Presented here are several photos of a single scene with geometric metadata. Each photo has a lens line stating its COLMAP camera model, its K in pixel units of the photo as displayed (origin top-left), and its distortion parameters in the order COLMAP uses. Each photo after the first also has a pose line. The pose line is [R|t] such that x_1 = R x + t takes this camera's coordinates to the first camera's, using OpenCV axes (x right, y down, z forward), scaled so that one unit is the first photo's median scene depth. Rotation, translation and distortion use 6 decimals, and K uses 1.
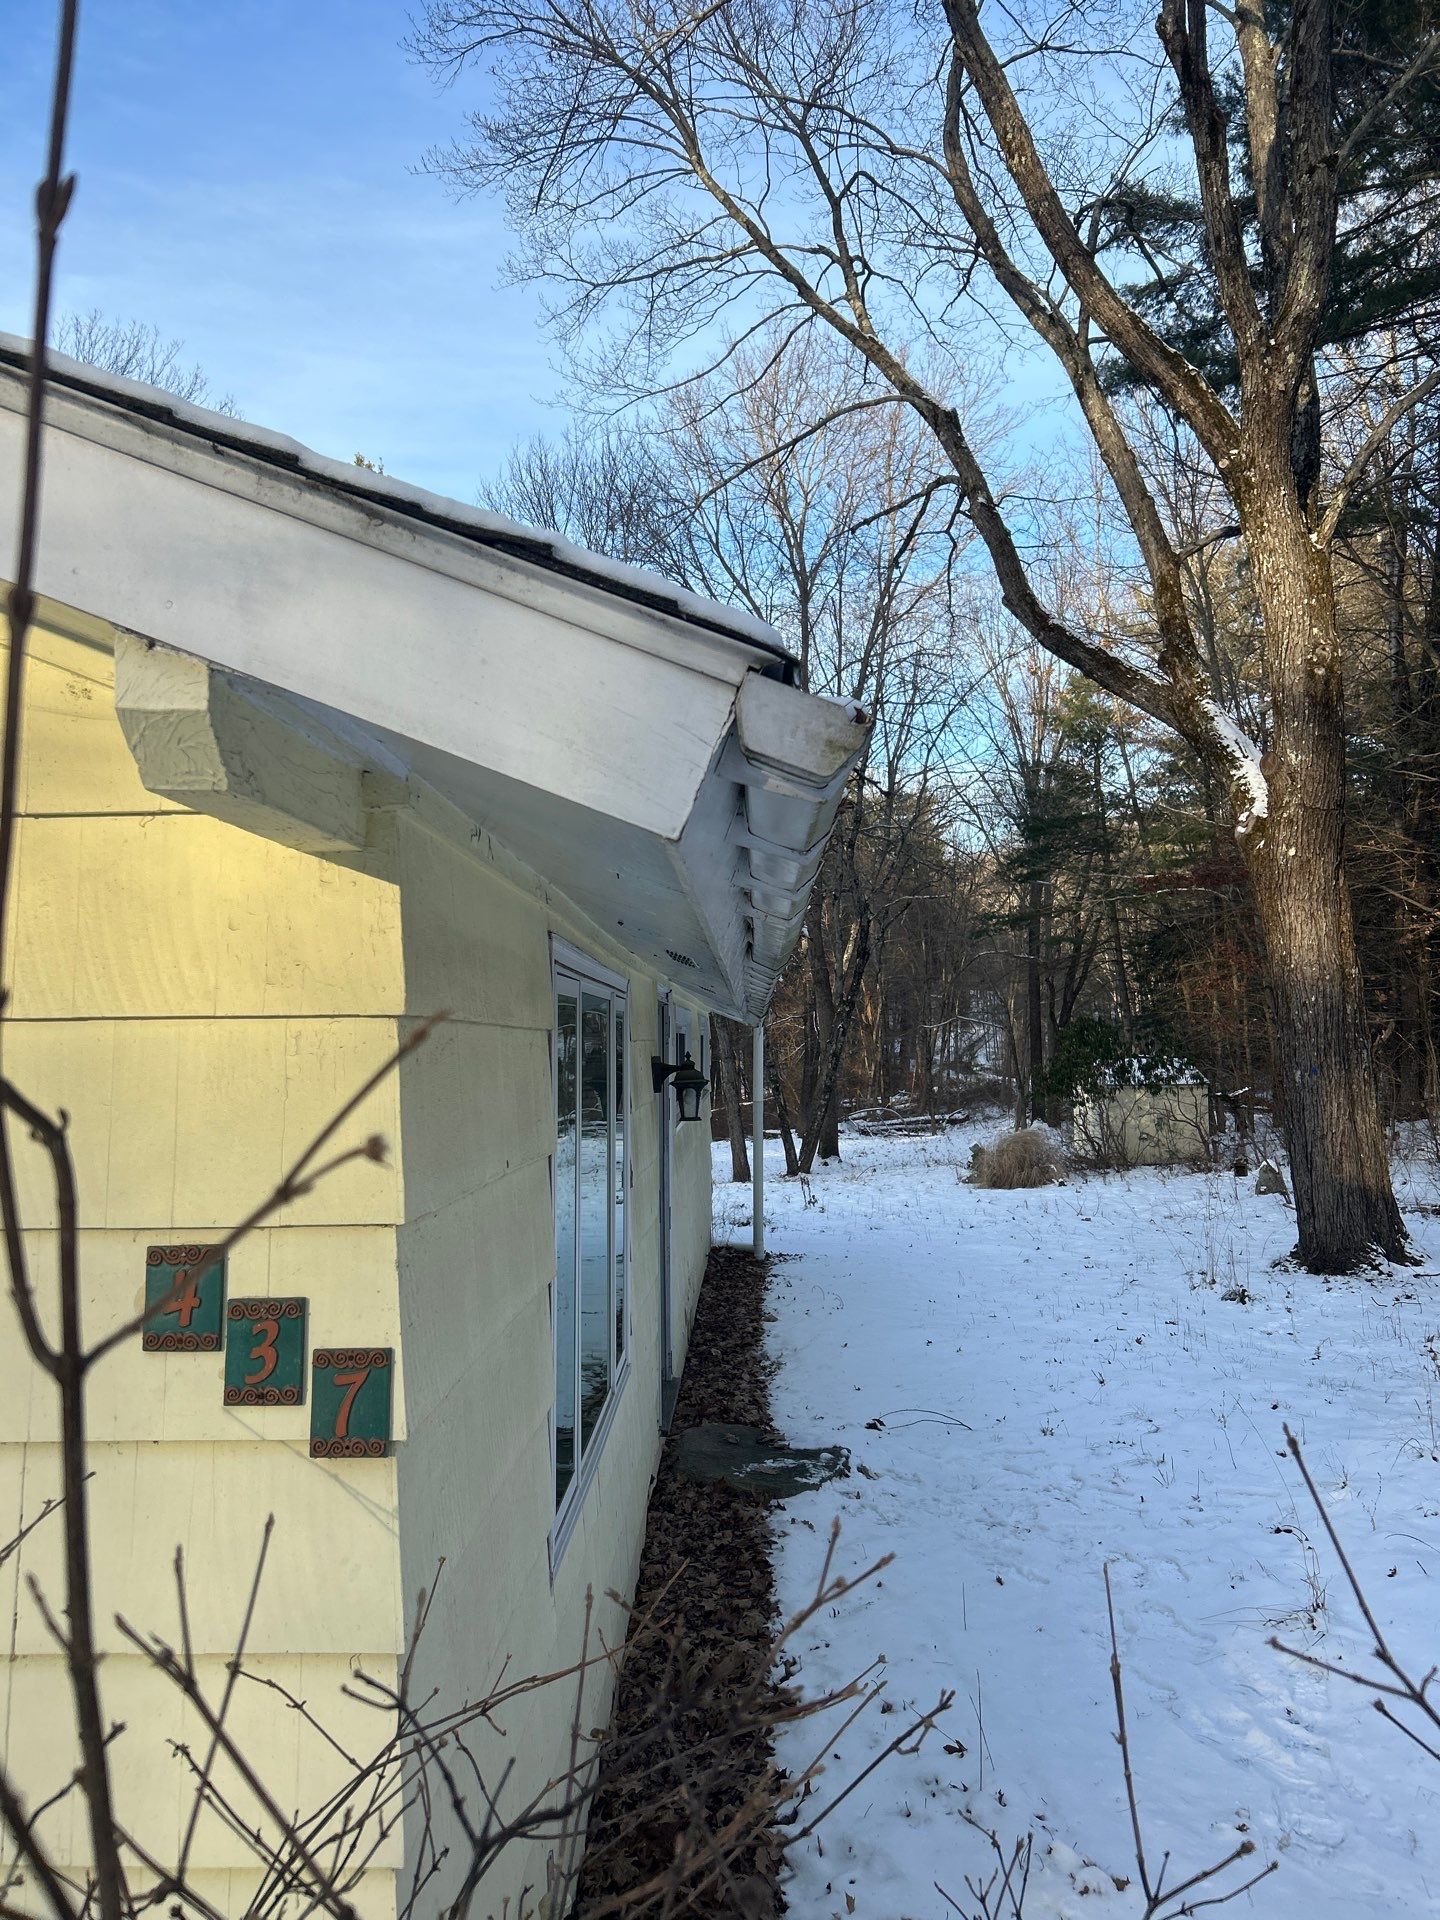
lens RADIAL K [[1448.4, 0, 714.1], [0, 1448.4, 953.2], [0, 0, 1]] dist [0.039139, -0.028961]
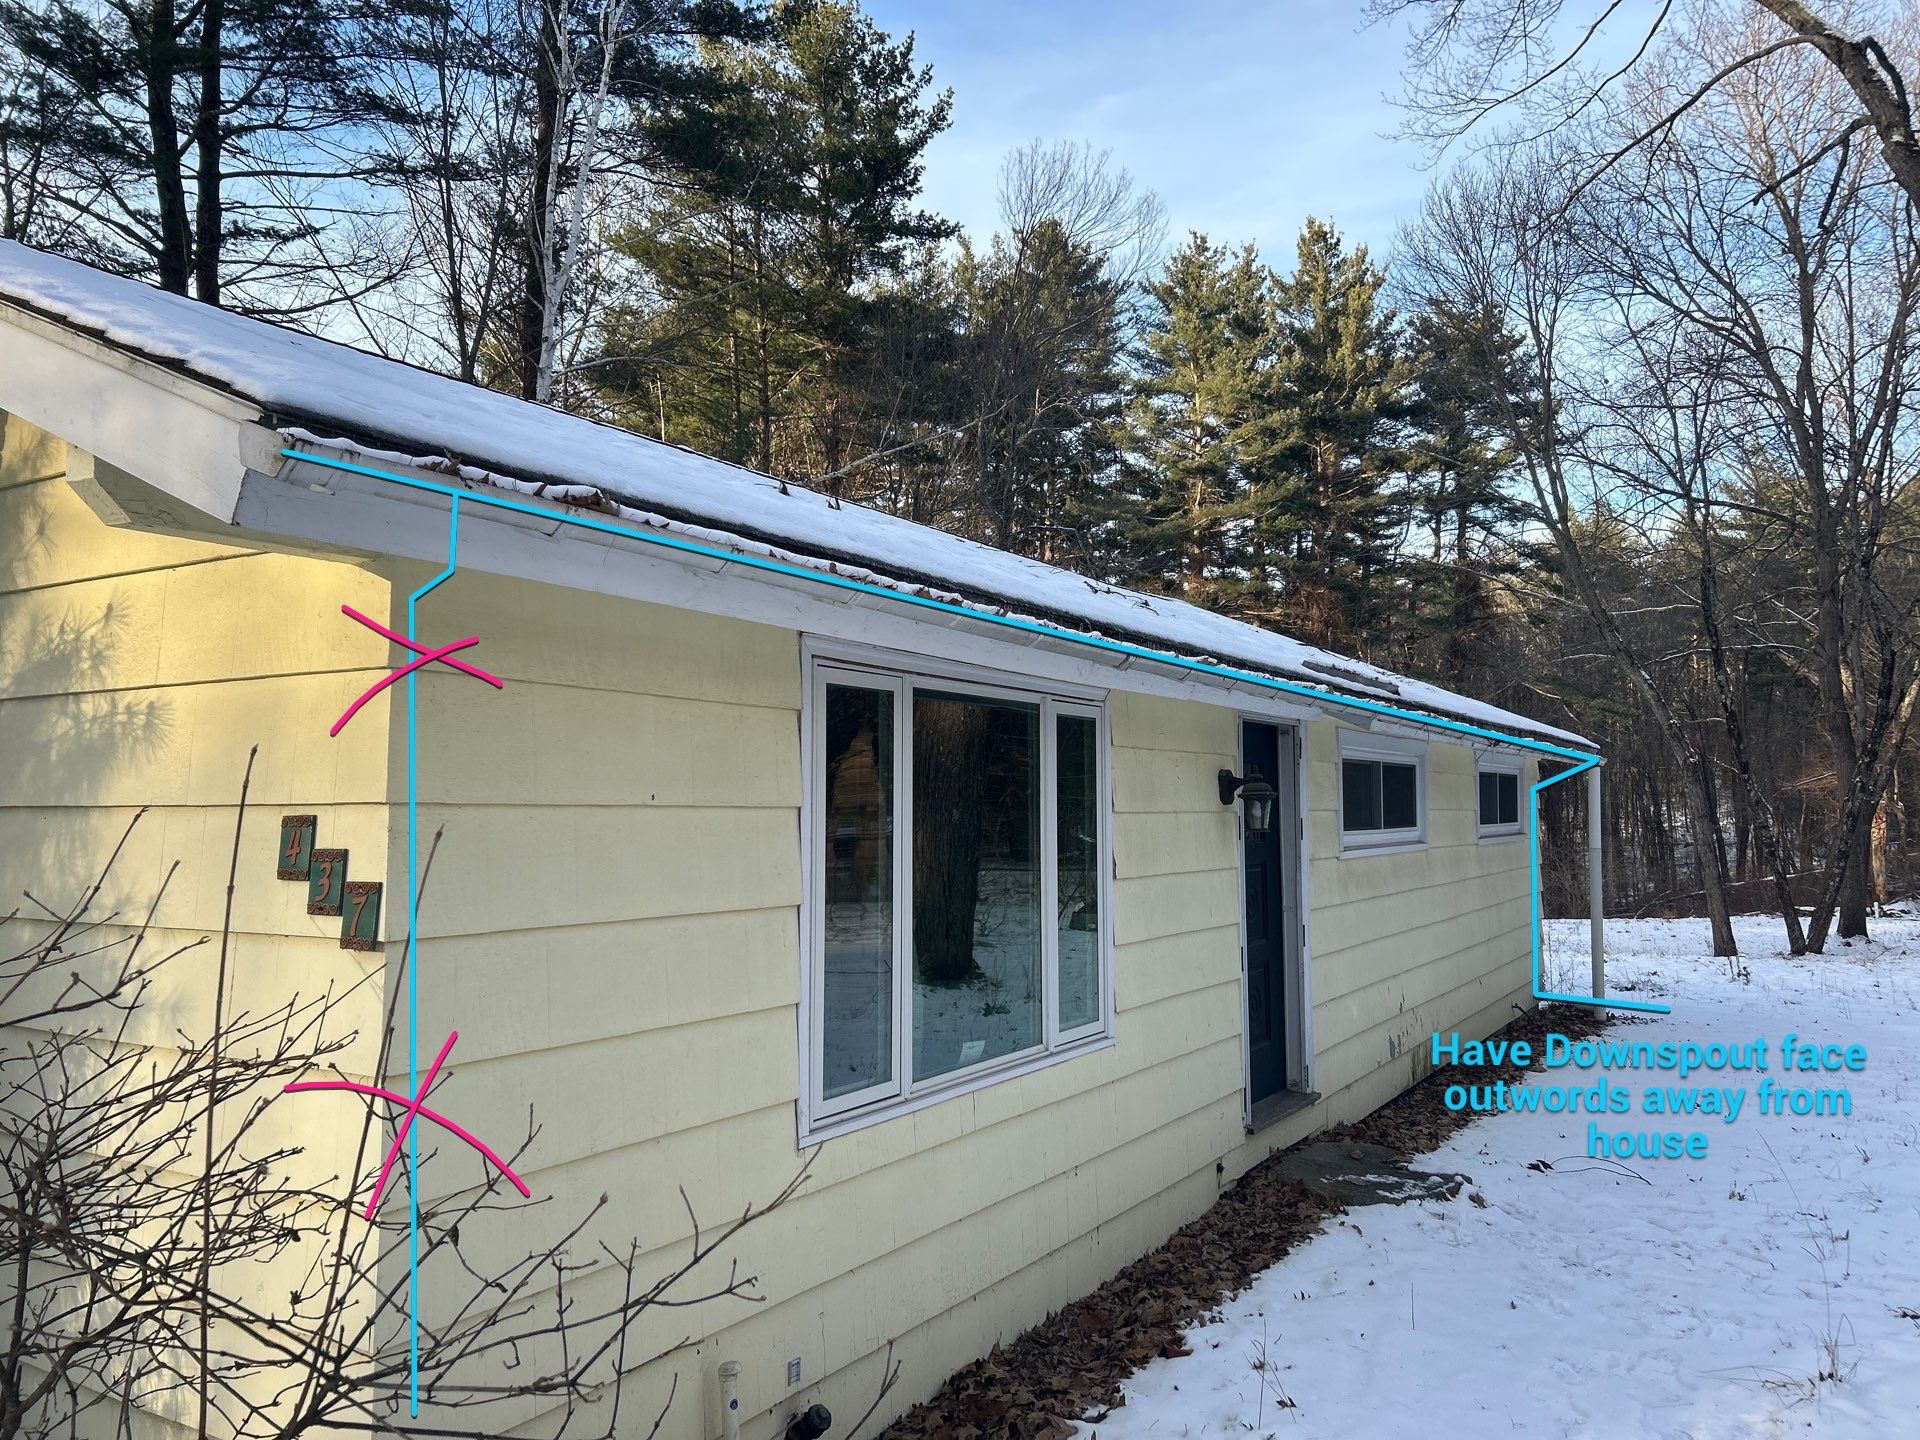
lens RADIAL K [[1448.4, 0, 954.2], [0, 1448.4, 723.2], [0, 0, 1]] dist [0.039139, -0.028961]
pose [[0.870284, -0.022709, -0.492026, 0.106532], [0.024782, 0.999690, -0.002306, 0.012106], [0.491926, -0.010186, 0.870577, -0.004228]]
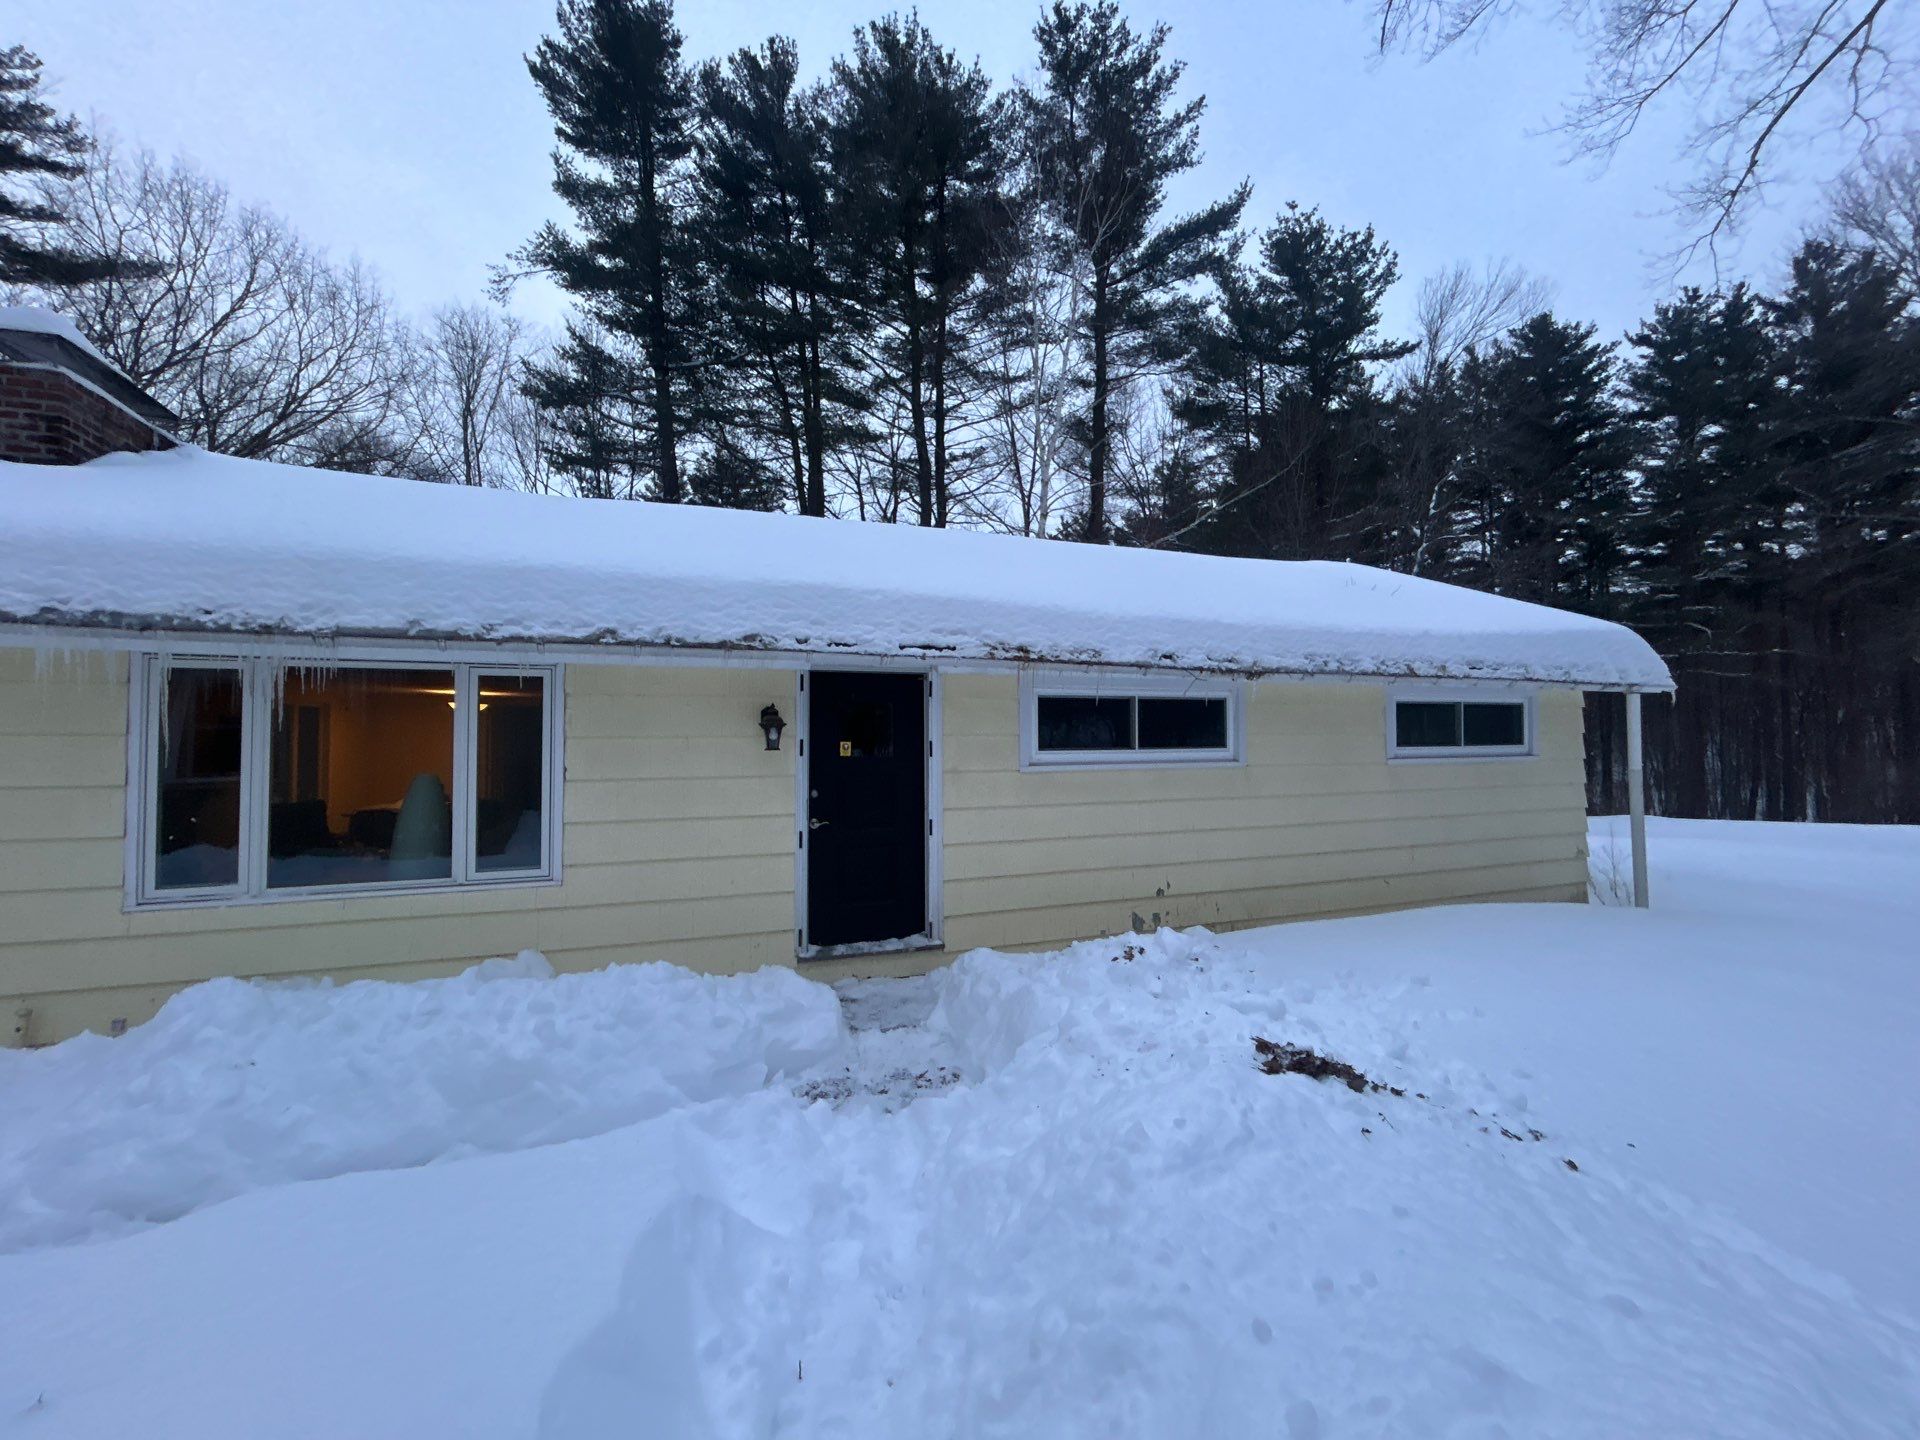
lens RADIAL K [[775.0, 0, 955.1], [0, 775.0, 714.8], [0, 0, 1]] dist [-0.001685, 0.000305]
pose [[0.377415, -0.017919, -0.925871, 0.271776], [0.055343, 0.998462, 0.003236, 0.030278], [0.924389, -0.052462, 0.377826, 0.305739]]
